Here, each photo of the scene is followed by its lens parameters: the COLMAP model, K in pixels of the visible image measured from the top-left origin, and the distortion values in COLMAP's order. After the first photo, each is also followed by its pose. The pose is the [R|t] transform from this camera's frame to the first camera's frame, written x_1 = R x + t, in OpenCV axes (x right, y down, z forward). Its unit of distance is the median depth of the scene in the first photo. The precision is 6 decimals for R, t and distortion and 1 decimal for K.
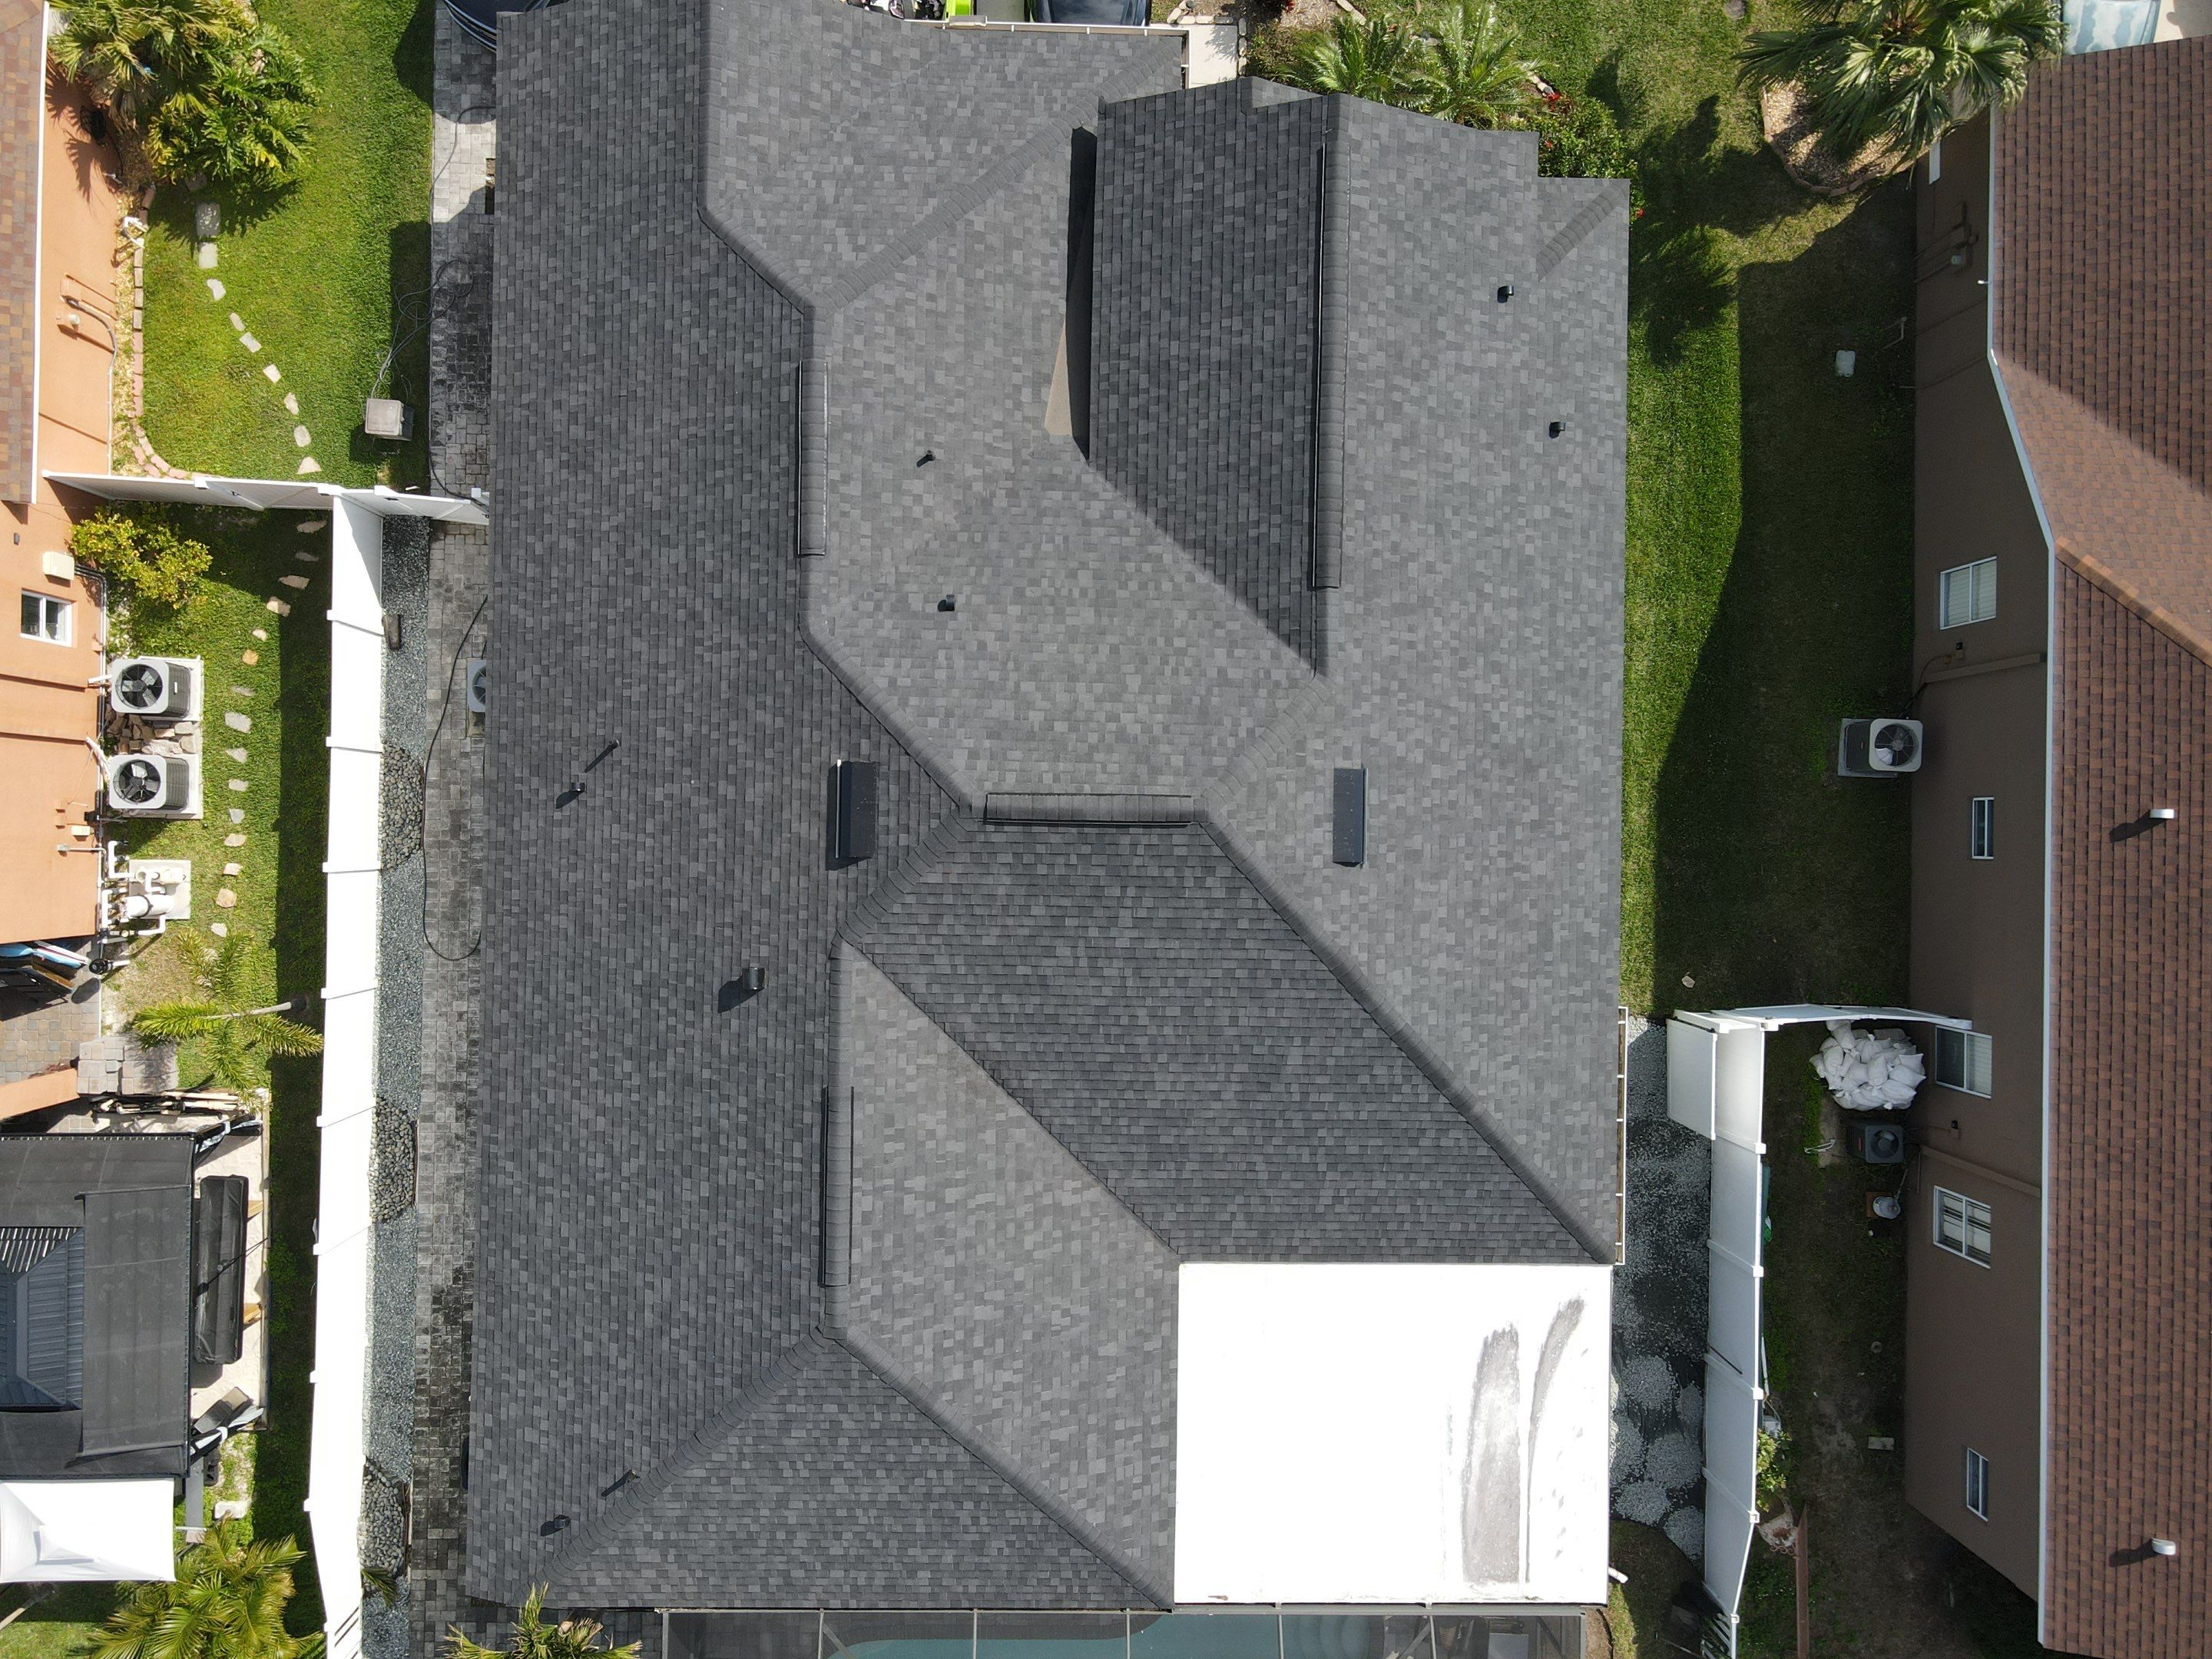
lens RADIAL K [[1630.1, 0, 1077.6], [0, 1630.1, 815.2], [0, 0, 1]] dist [-0.033389, 0.079012]
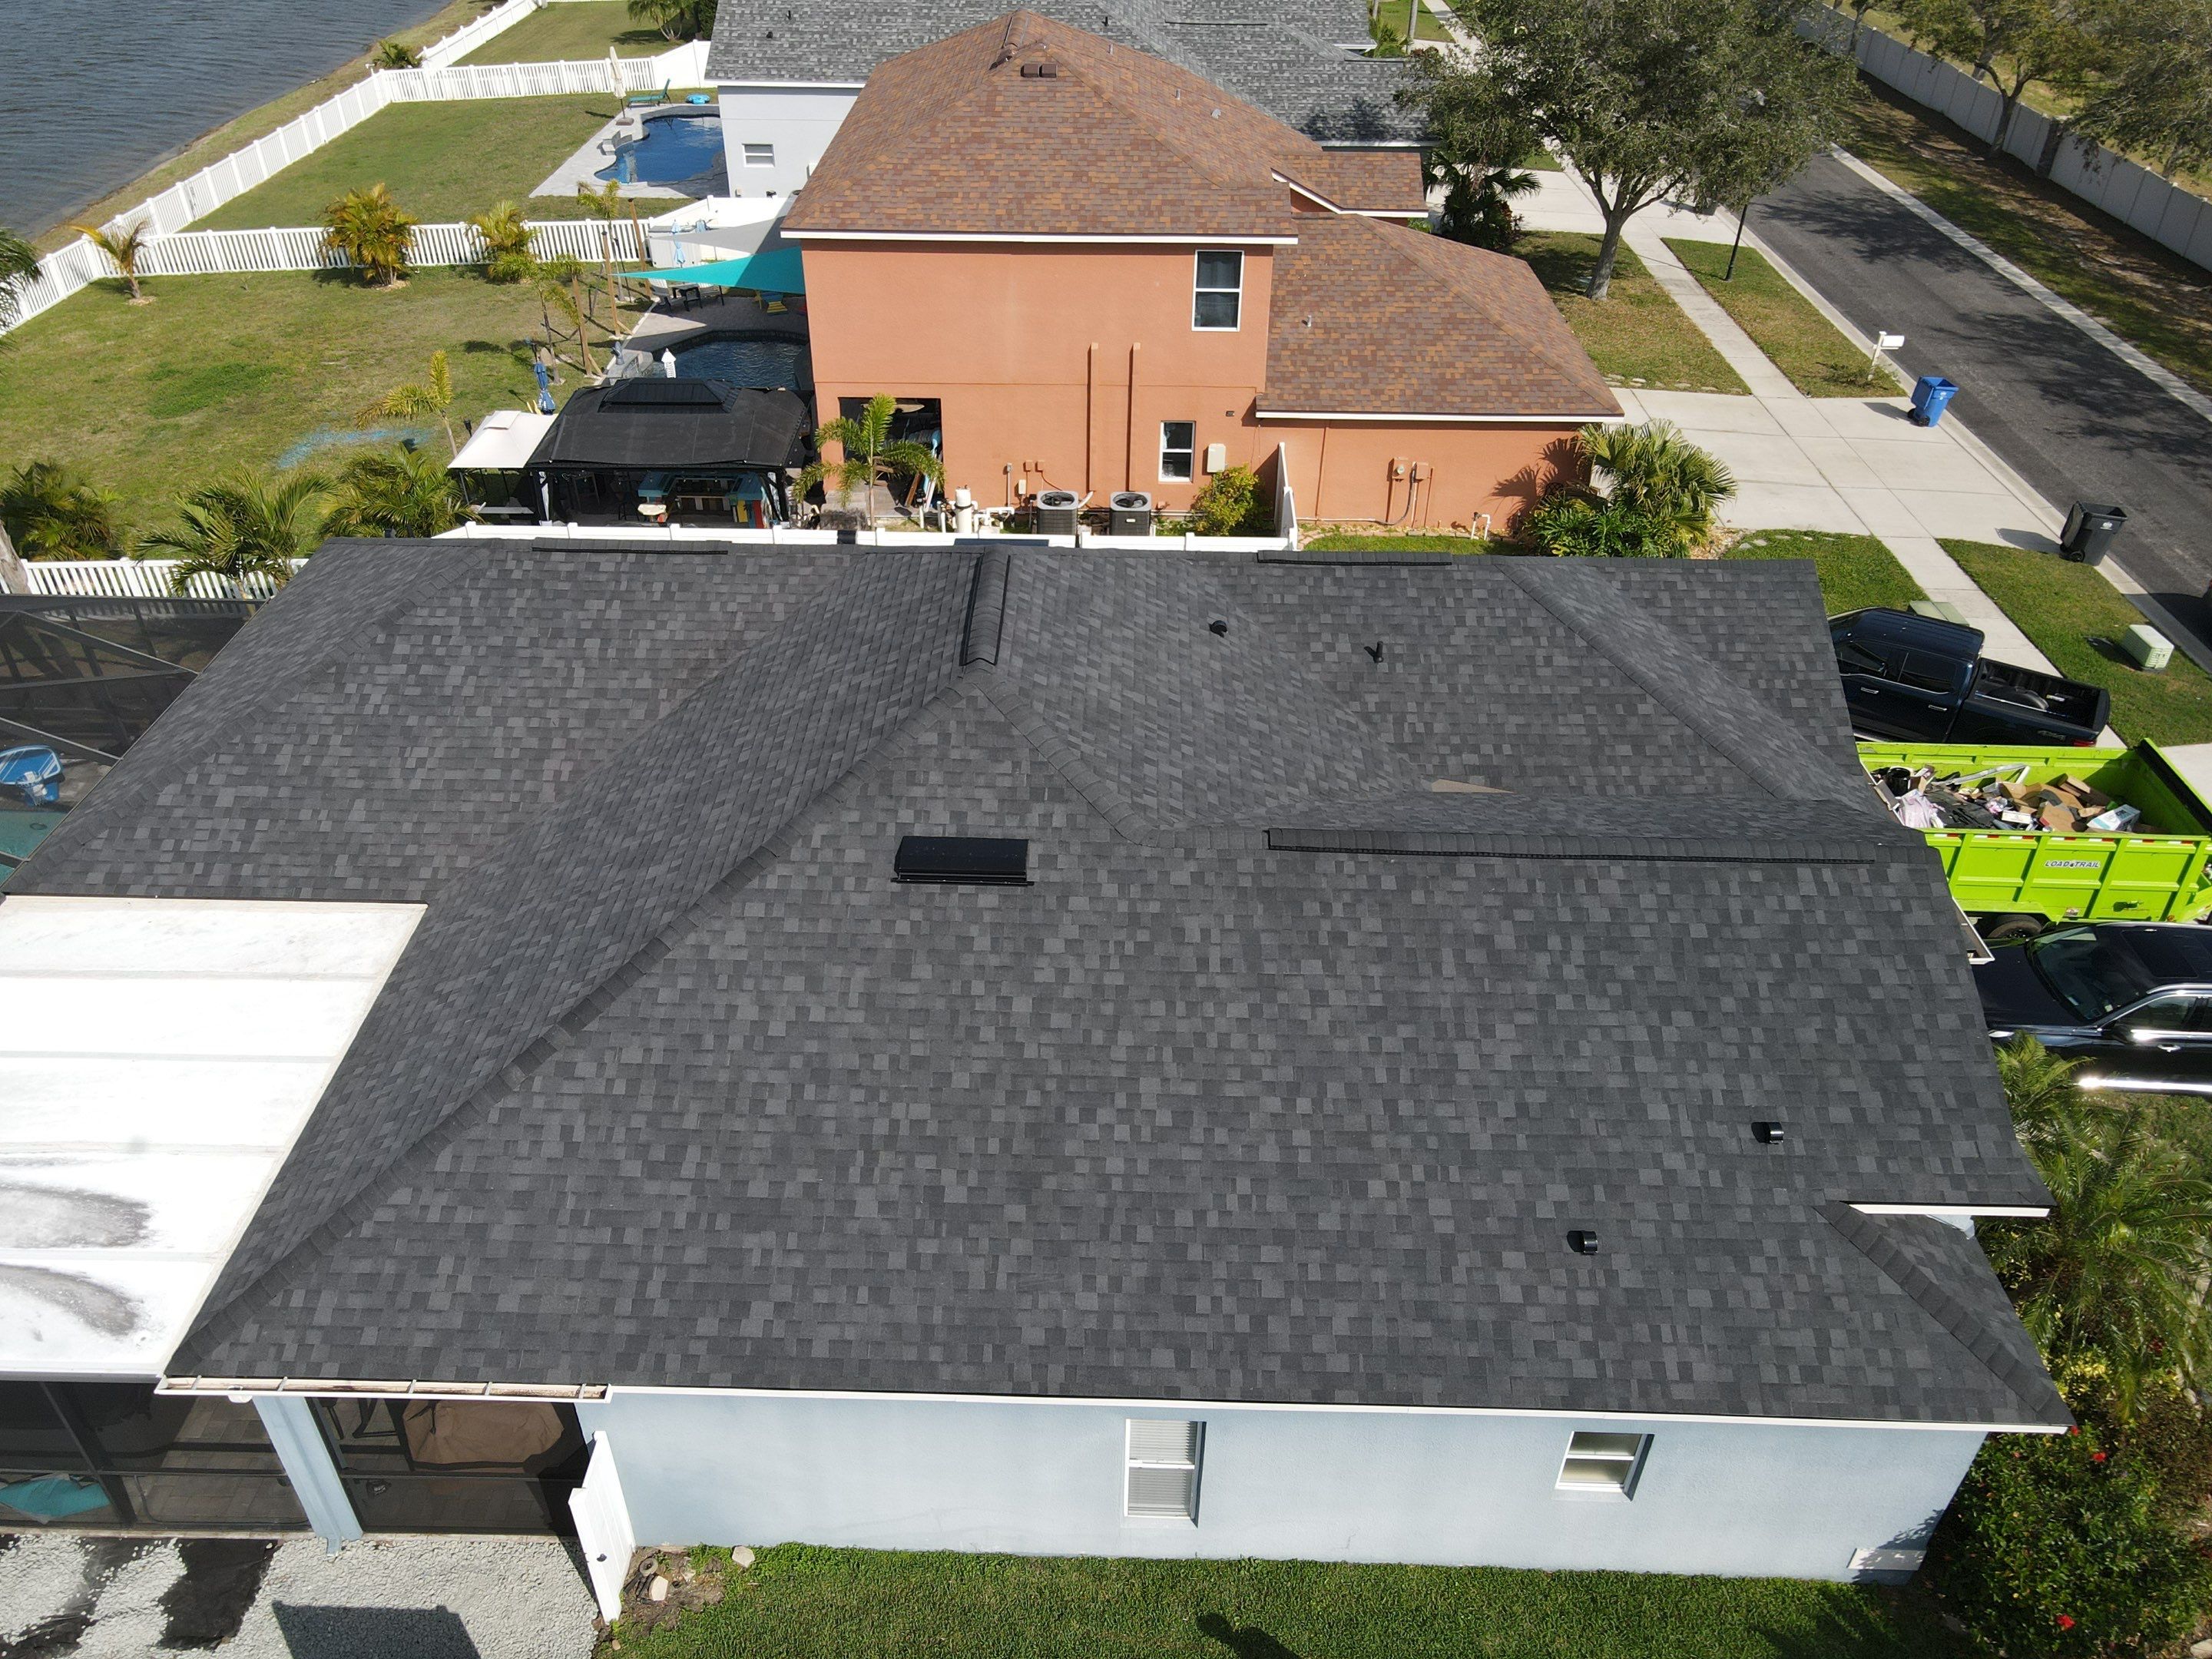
lens RADIAL K [[1630.1, 0, 1077.6], [0, 1630.1, 815.2], [0, 0, 1]] dist [-0.033389, 0.079012]
pose [[-0.008650, 0.555801, -0.831270, 0.732452], [-0.999944, 0.000227, 0.010557, -0.056360], [0.006057, 0.831315, 0.555768, 0.539870]]
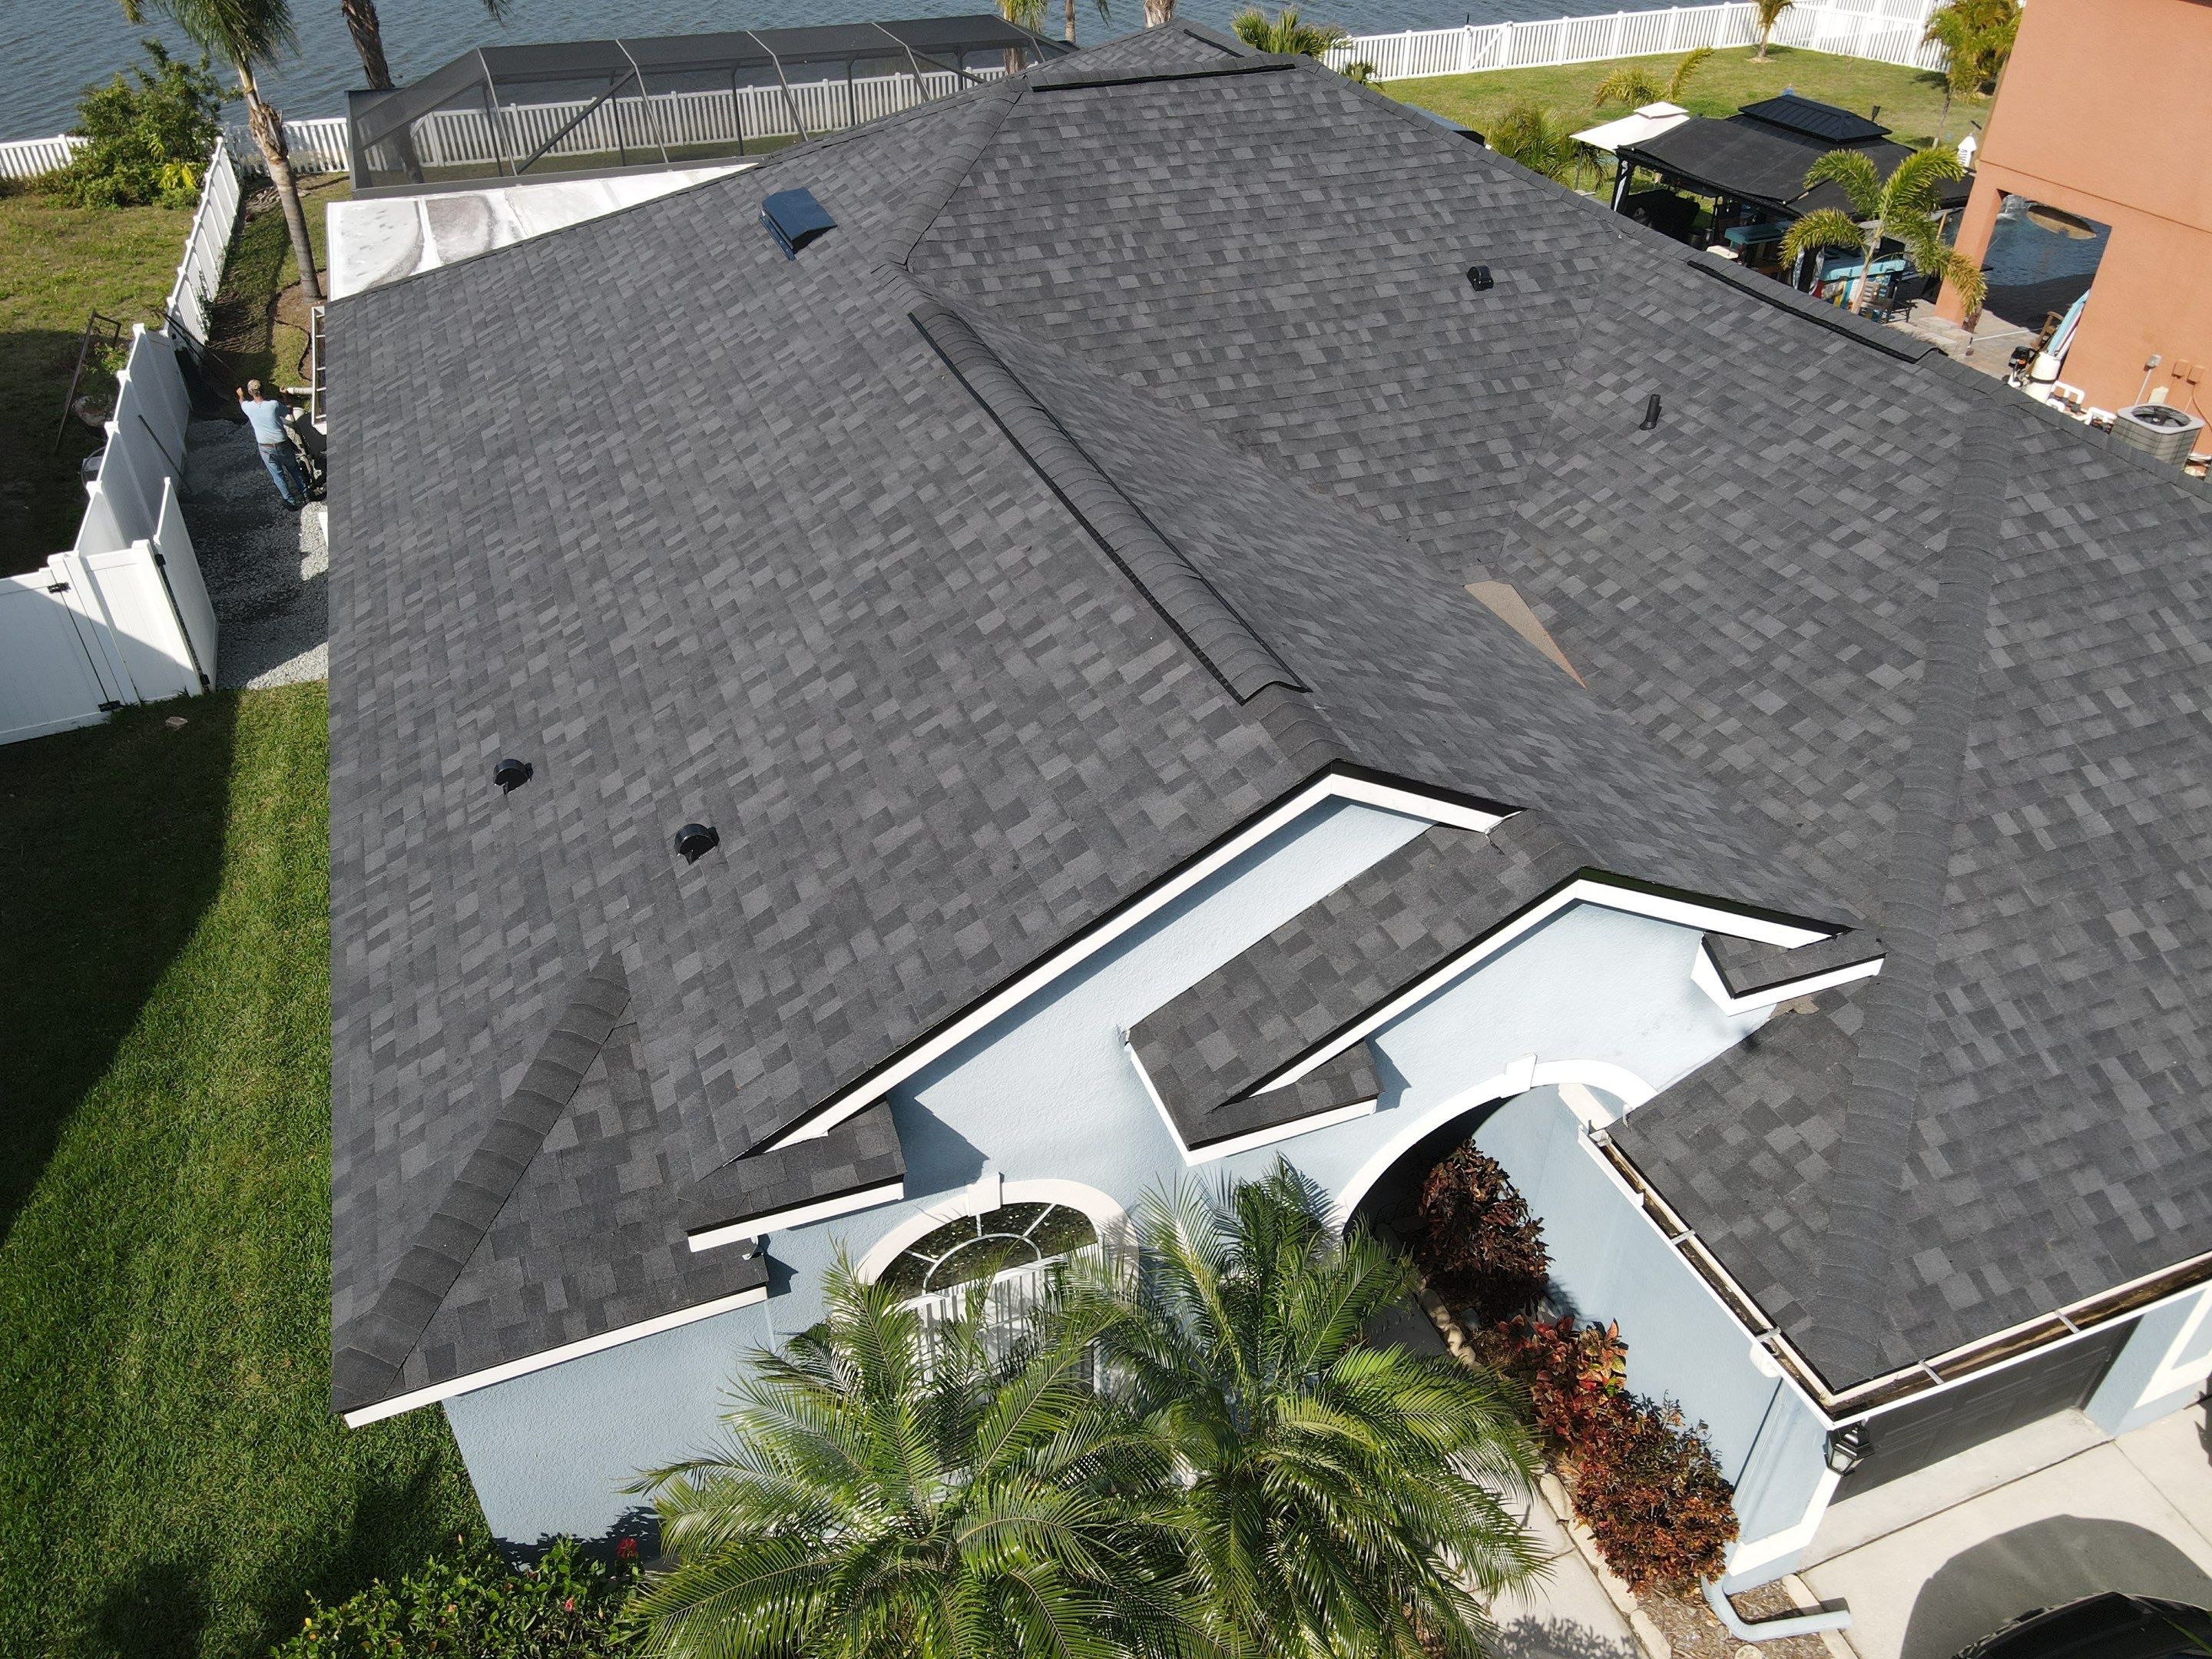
lens RADIAL K [[1634.8, 0, 1080.8], [0, 1634.8, 816.7], [0, 0, 1]] dist [0.002838, -0.002073]
pose [[-0.928796, 0.196072, -0.314475, 0.301535], [-0.370150, -0.532248, 0.761381, -0.651957], [-0.018094, 0.823570, 0.566926, 0.774870]]
